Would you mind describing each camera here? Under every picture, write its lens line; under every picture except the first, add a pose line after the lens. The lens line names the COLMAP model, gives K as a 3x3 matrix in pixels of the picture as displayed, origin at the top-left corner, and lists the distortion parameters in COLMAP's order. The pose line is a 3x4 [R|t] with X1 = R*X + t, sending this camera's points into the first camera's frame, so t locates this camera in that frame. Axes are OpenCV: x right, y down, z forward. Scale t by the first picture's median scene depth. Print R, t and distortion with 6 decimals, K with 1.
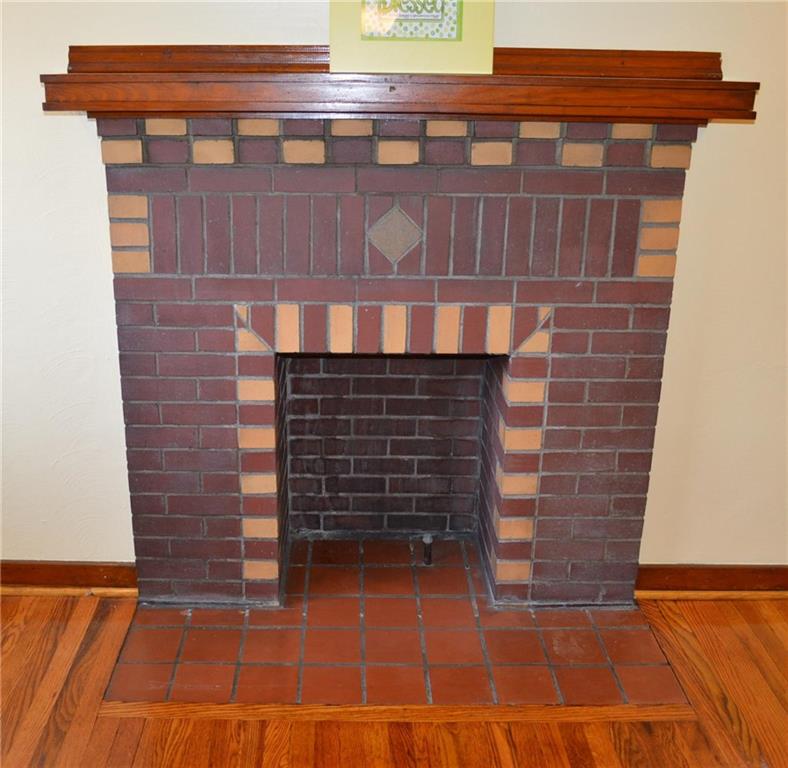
lens RADIAL K [[926.0, 0, 339.7], [0, 926.0, 382.5], [0, 0, 1]] dist [-0.077302, 0.000000]
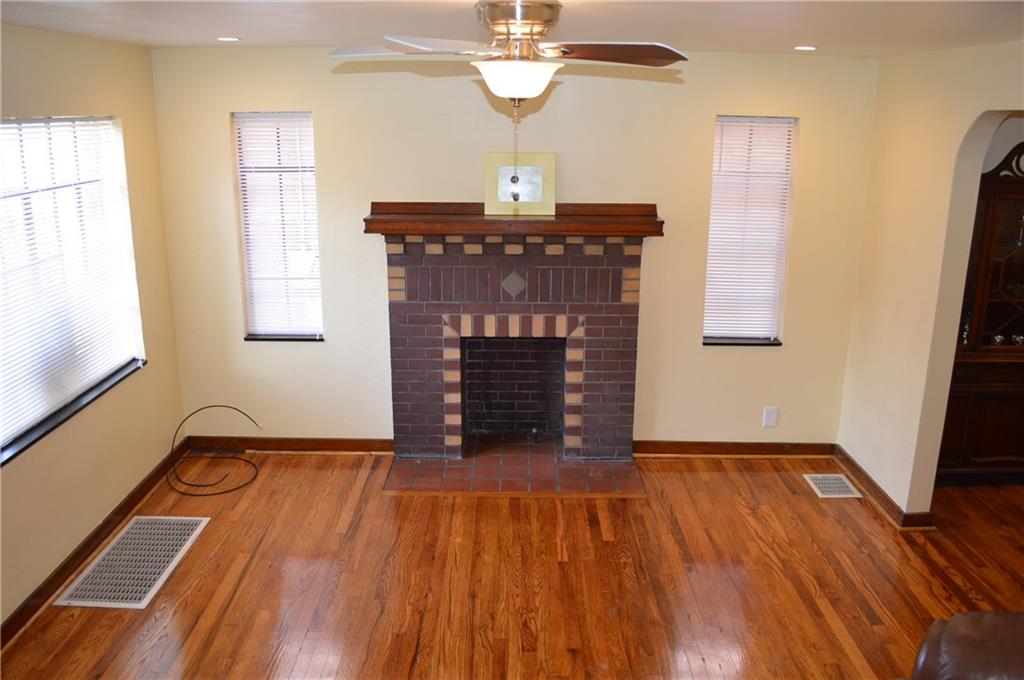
lens RADIAL K [[812.0, 0, 512.9], [0, 812.0, 337.7], [0, 0, 1]] dist [-0.078896, 0.006128]
pose [[0.999999, 0.000060, -0.001310, 0.059282], [-0.000146, 0.997861, -0.065369, 0.098915], [0.001303, 0.065369, 0.997860, -0.957559]]
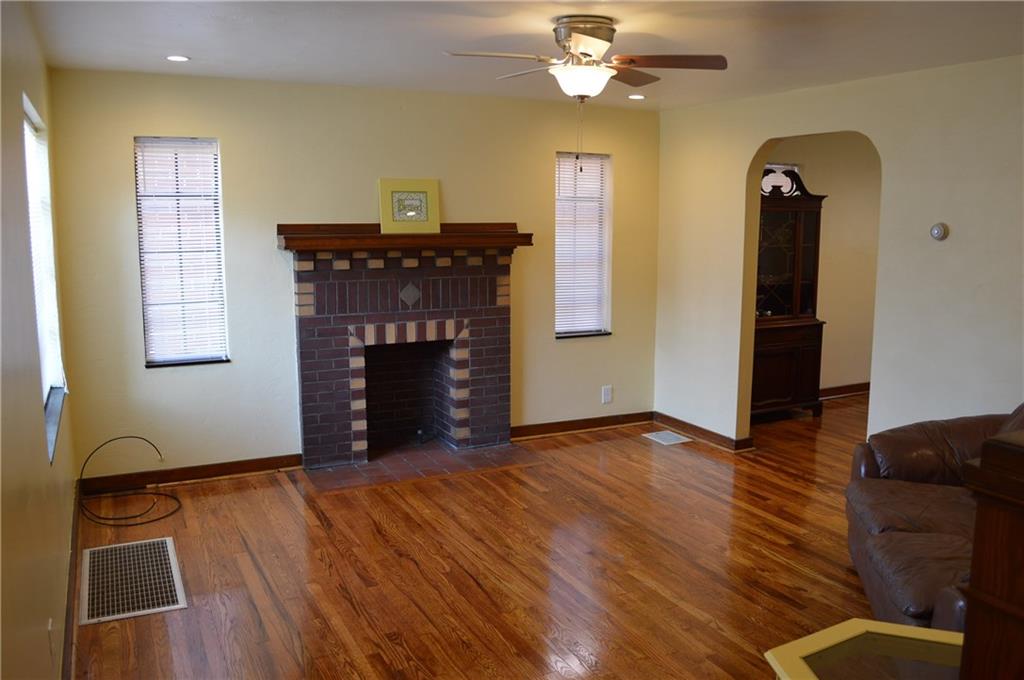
lens RADIAL K [[812.0, 0, 512.0], [0, 812.0, 342.8], [0, 0, 1]] dist [-0.078896, 0.006128]
pose [[0.894233, -0.074195, 0.441409, -0.670452], [0.149160, 0.979194, -0.137587, 0.314353], [-0.422017, 0.188875, 0.886695, -1.058523]]
